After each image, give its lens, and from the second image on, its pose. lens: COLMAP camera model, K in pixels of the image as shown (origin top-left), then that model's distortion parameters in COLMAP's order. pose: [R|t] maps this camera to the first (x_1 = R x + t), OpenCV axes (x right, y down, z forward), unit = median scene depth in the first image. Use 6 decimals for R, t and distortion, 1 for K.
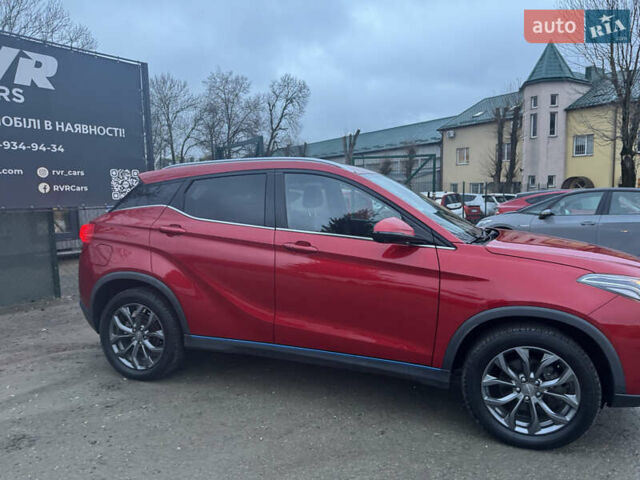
lens RADIAL K [[453.7, 0, 320.0], [0, 453.7, 240.0], [0, 0, 1]] dist [0.029485, -0.030103]
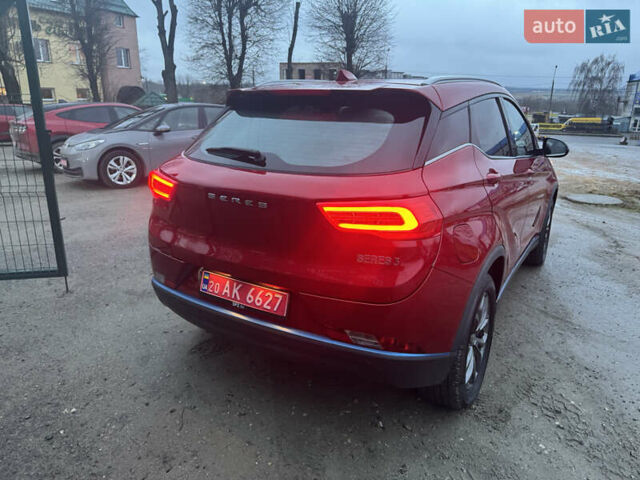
lens RADIAL K [[453.7, 0, 320.0], [0, 453.7, 240.0], [0, 0, 1]] dist [0.029485, -0.030103]
pose [[0.223857, -0.274868, 0.935059, -0.647390], [0.088991, 0.961164, 0.261237, -0.083034], [-0.970551, 0.024732, 0.239624, 0.650513]]
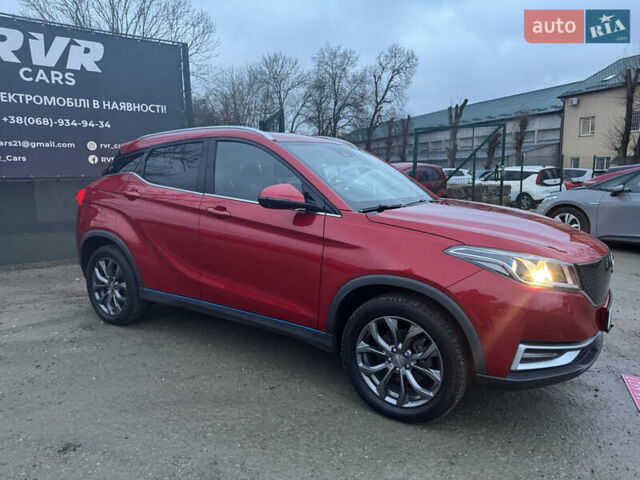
lens RADIAL K [[453.7, 0, 320.0], [0, 453.7, 240.0], [0, 0, 1]] dist [0.029485, -0.030103]
pose [[0.969263, 0.041482, -0.242504, 0.237313], [-0.028611, 0.998000, 0.056362, 0.008231], [0.244357, -0.047692, 0.968512, 0.010369]]
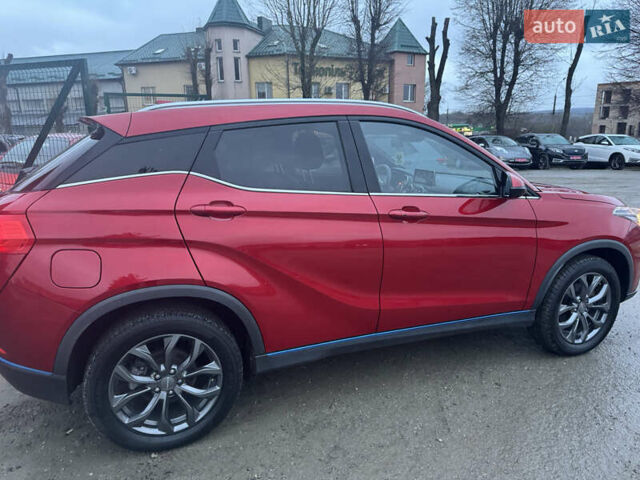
lens RADIAL K [[449.5, 0, 321.3], [0, 449.5, 242.6], [0, 0, 1]] dist [0.055478, -0.069453]
pose [[0.760848, -0.157565, 0.629511, -0.368532], [0.074888, 0.984913, 0.156010, -0.038463], [-0.644595, -0.071557, 0.761168, 0.246085]]
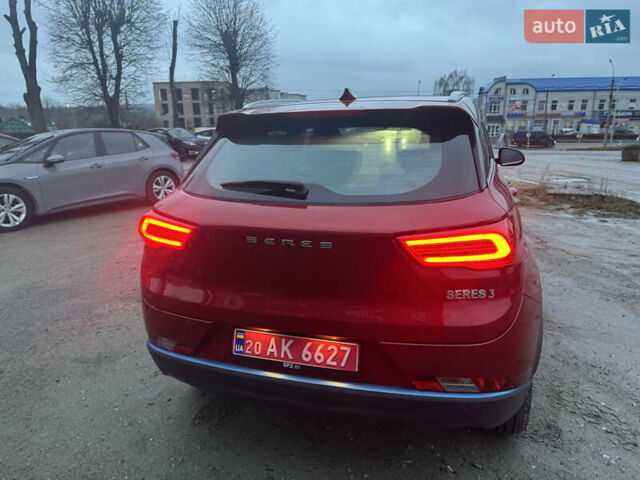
lens RADIAL K [[453.7, 0, 320.0], [0, 453.7, 240.0], [0, 0, 1]] dist [0.029485, -0.030103]
pose [[-0.030437, -0.252018, 0.967244, -0.610613], [0.129873, 0.958492, 0.253825, -0.100560], [-0.991063, 0.133345, 0.003556, 0.775742]]
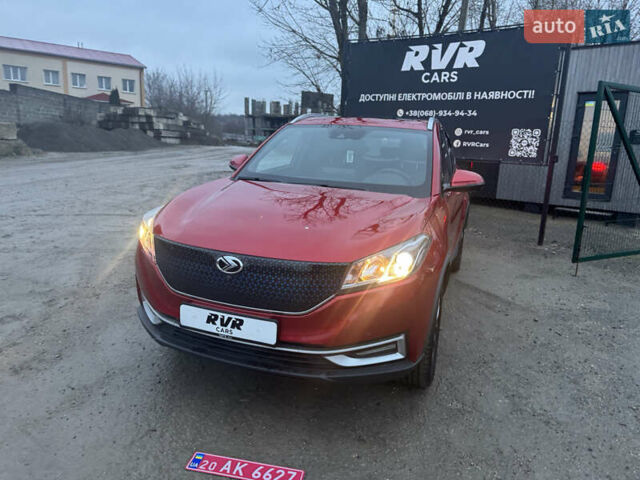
lens RADIAL K [[449.5, 0, 321.3], [0, 449.5, 242.6], [0, 0, 1]] dist [0.055478, -0.069453]
pose [[-0.020271, 0.225365, -0.974063, 0.780580], [-0.157089, 0.961445, 0.225715, -0.068940], [0.987376, 0.157590, 0.015913, 0.609393]]
